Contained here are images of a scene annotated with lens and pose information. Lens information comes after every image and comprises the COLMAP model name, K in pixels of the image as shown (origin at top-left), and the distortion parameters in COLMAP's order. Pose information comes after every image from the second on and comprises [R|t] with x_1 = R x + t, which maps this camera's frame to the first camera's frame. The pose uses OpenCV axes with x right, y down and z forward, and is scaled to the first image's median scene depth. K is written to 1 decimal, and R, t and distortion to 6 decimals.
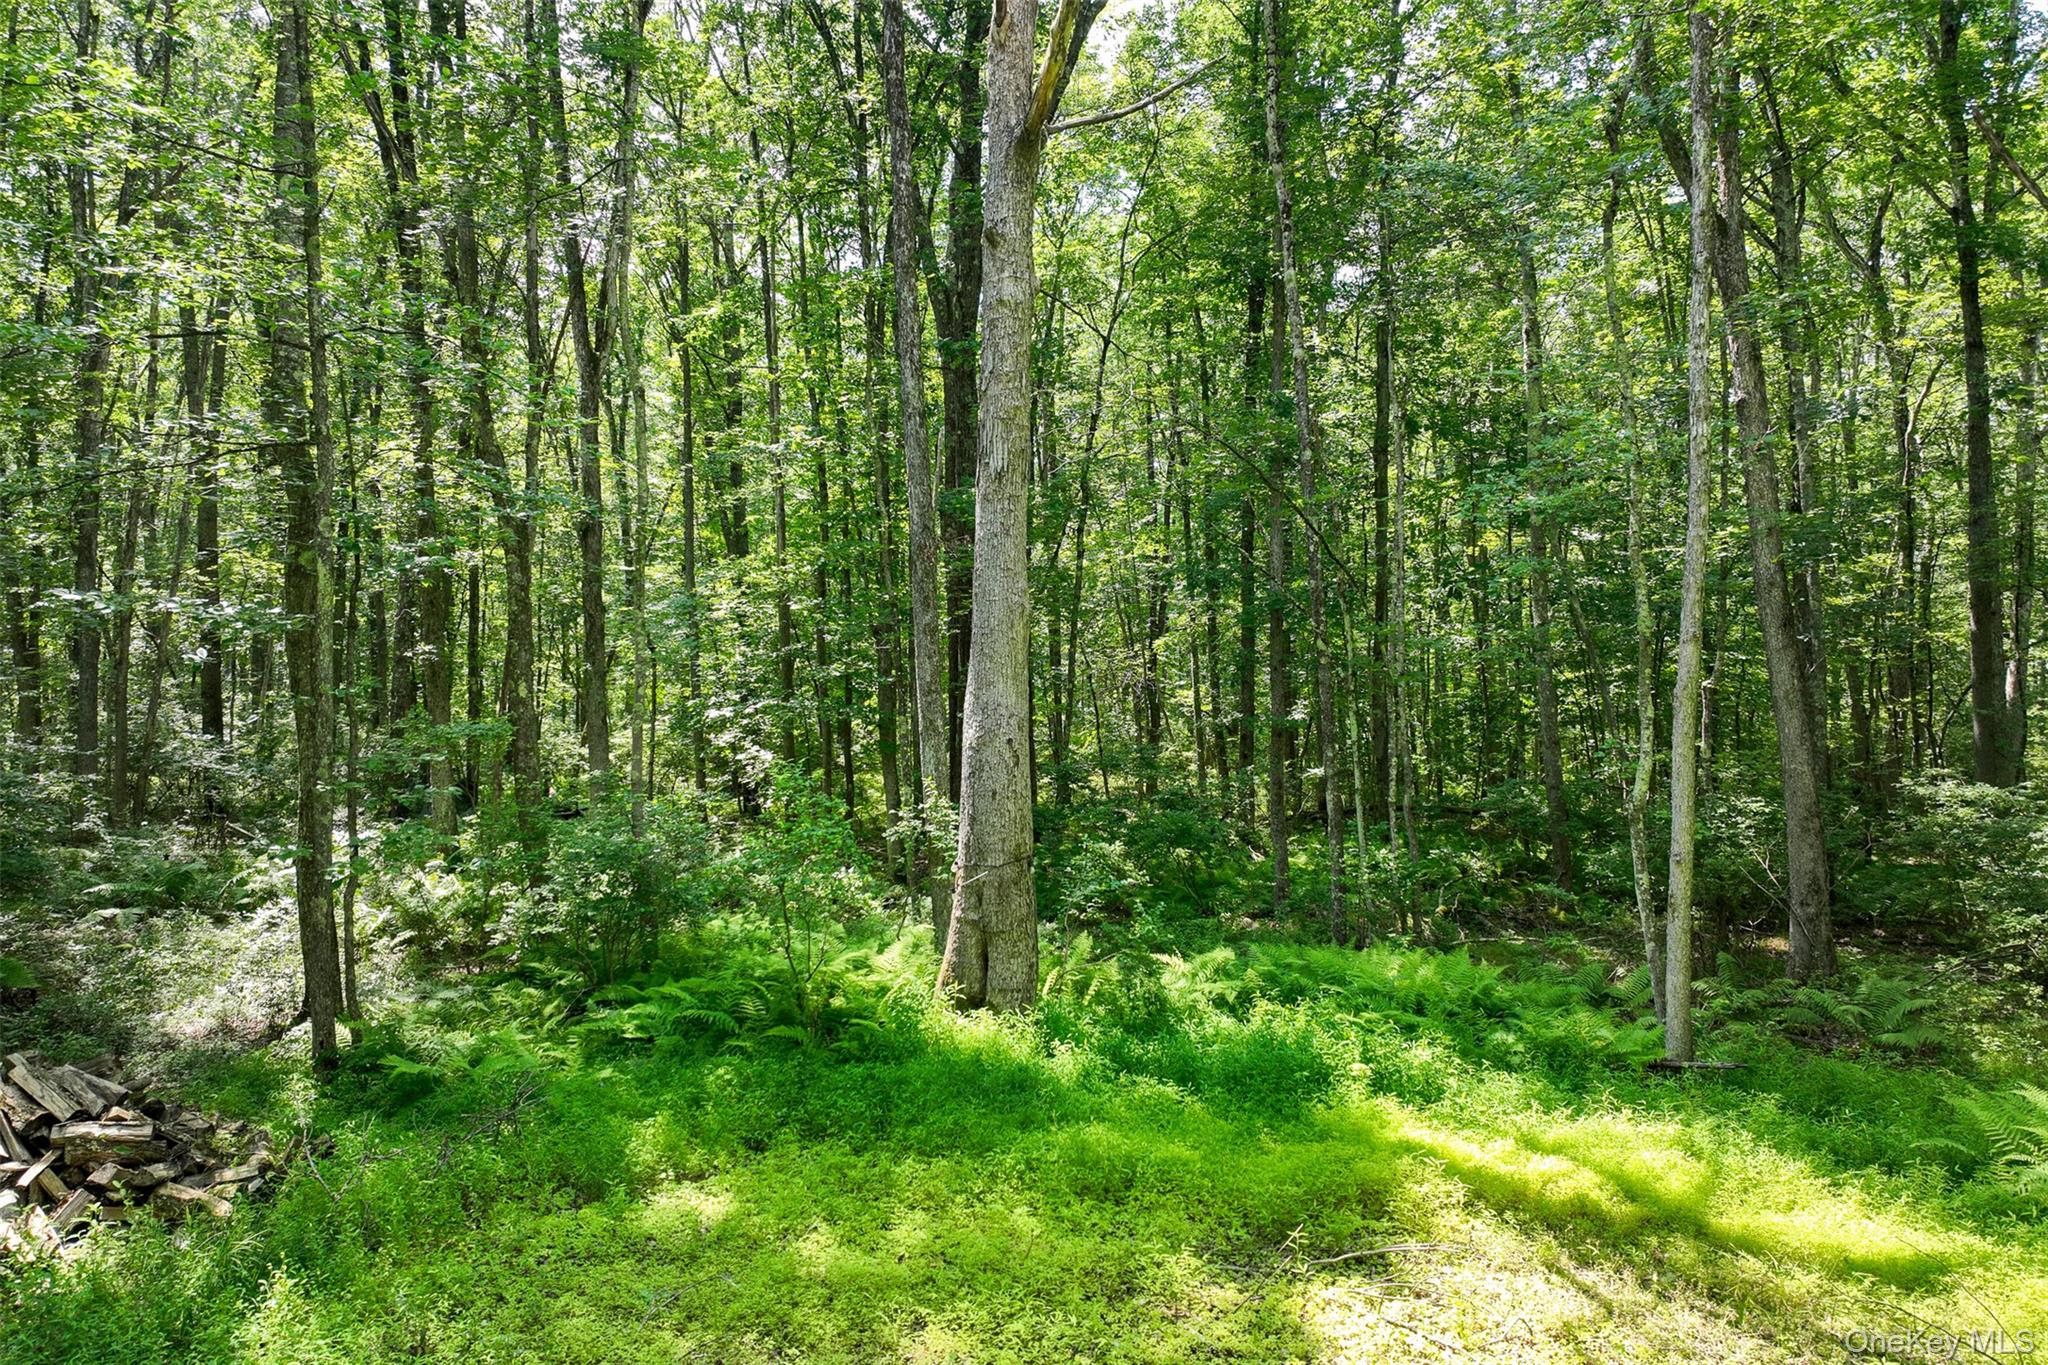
lens RADIAL K [[1425.6, 0, 1026.8], [0, 1425.6, 680.5], [0, 0, 1]] dist [0.008729, 0.000369]
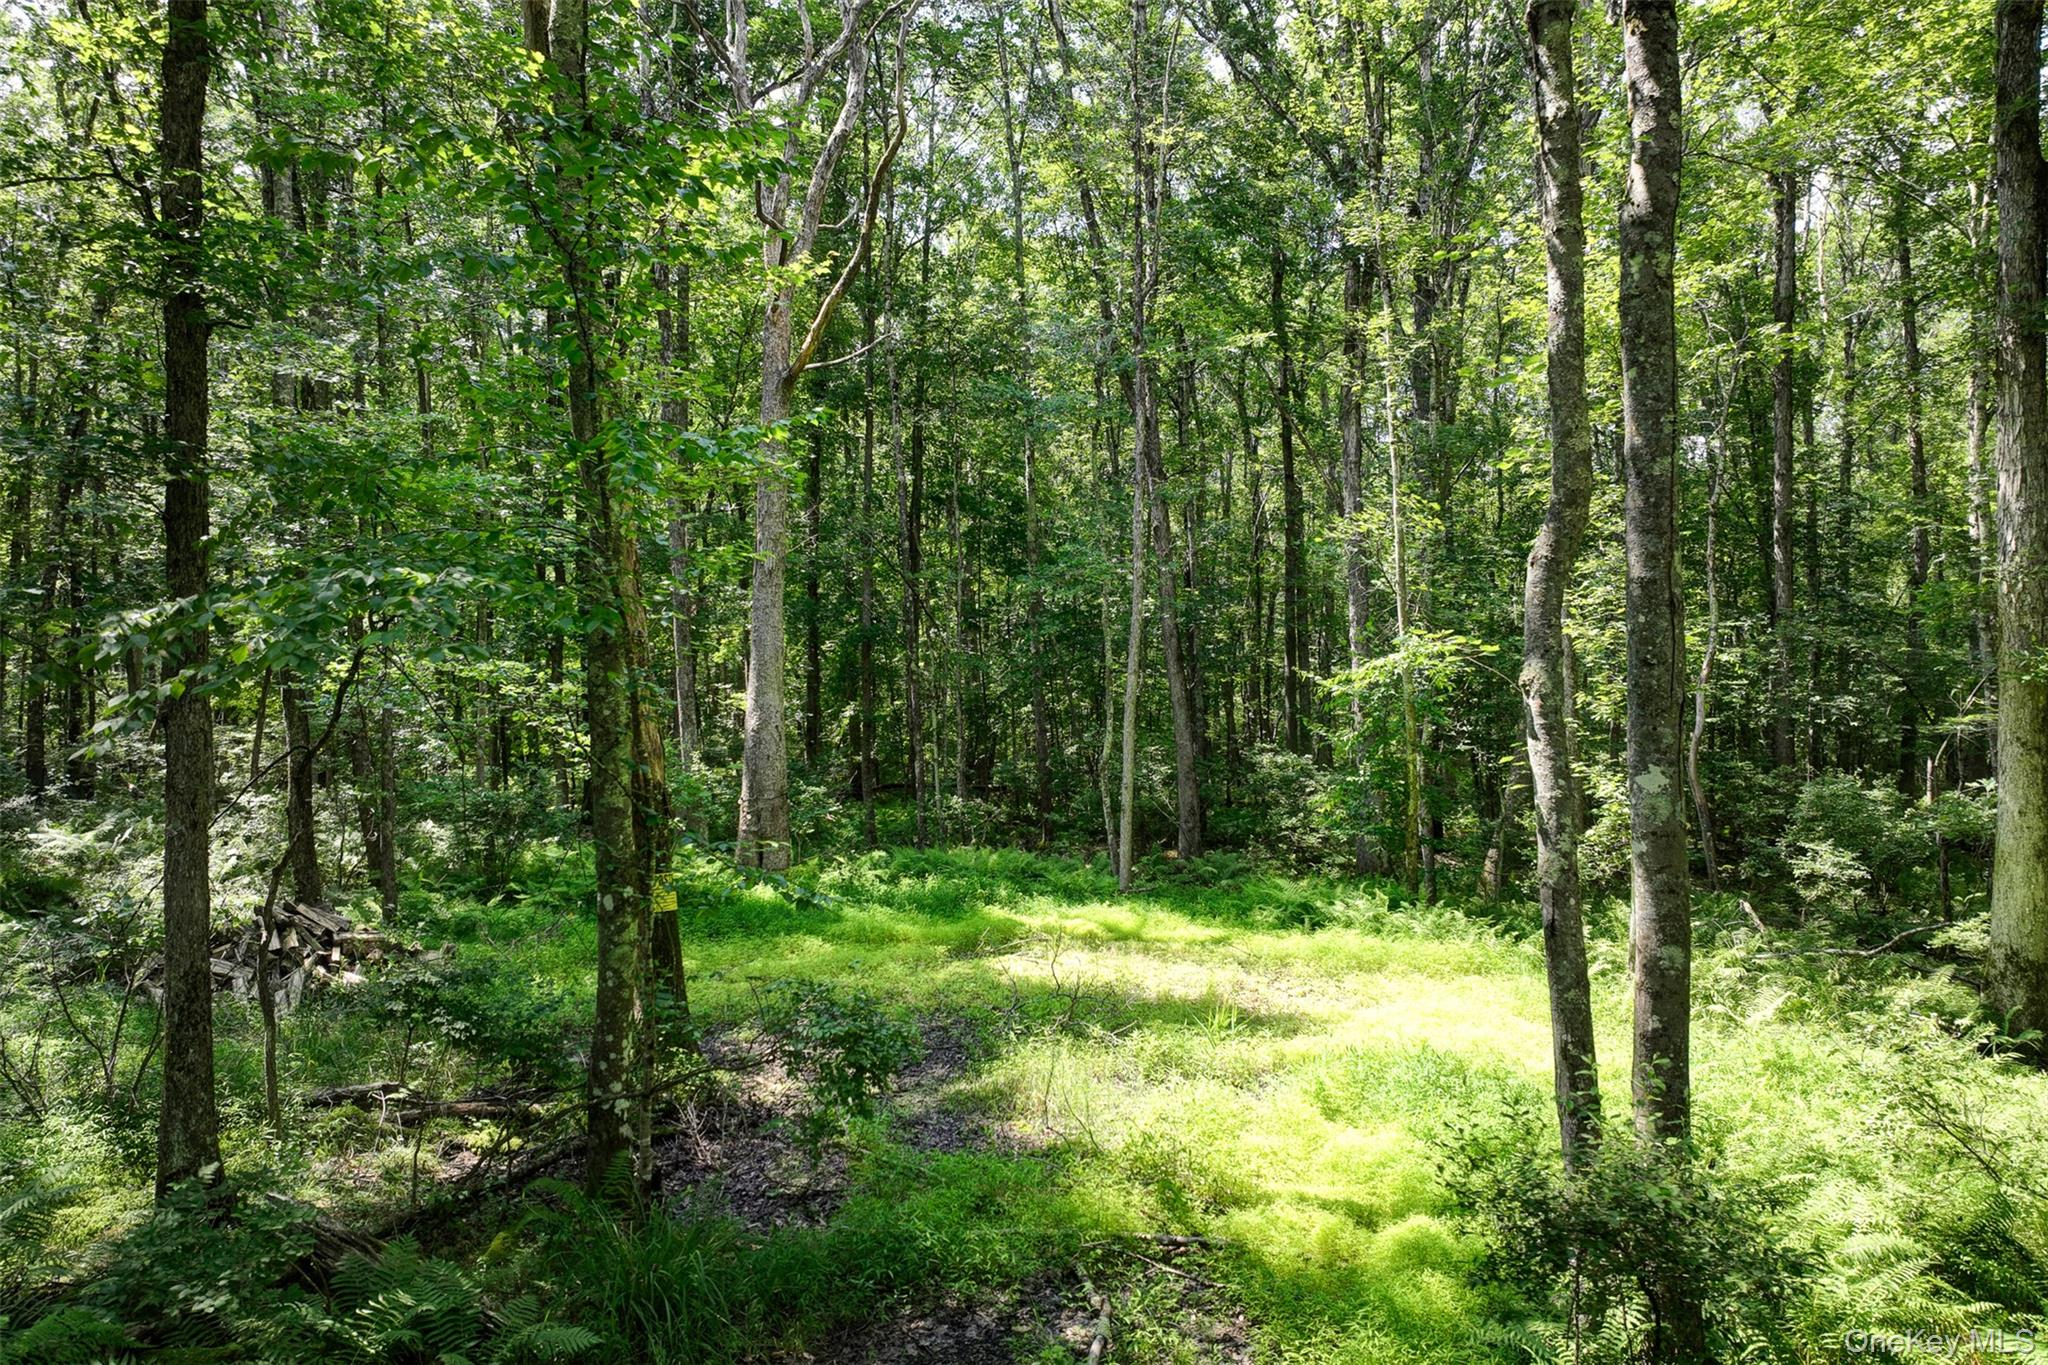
lens RADIAL K [[1425.6, 0, 1023.4], [0, 1425.6, 685.2], [0, 0, 1]] dist [0.008729, 0.000369]
pose [[0.930920, 0.007383, 0.365150, -0.315296], [-0.009752, 0.999942, 0.004646, -0.016190], [-0.365094, -0.007886, 0.930937, -0.619656]]
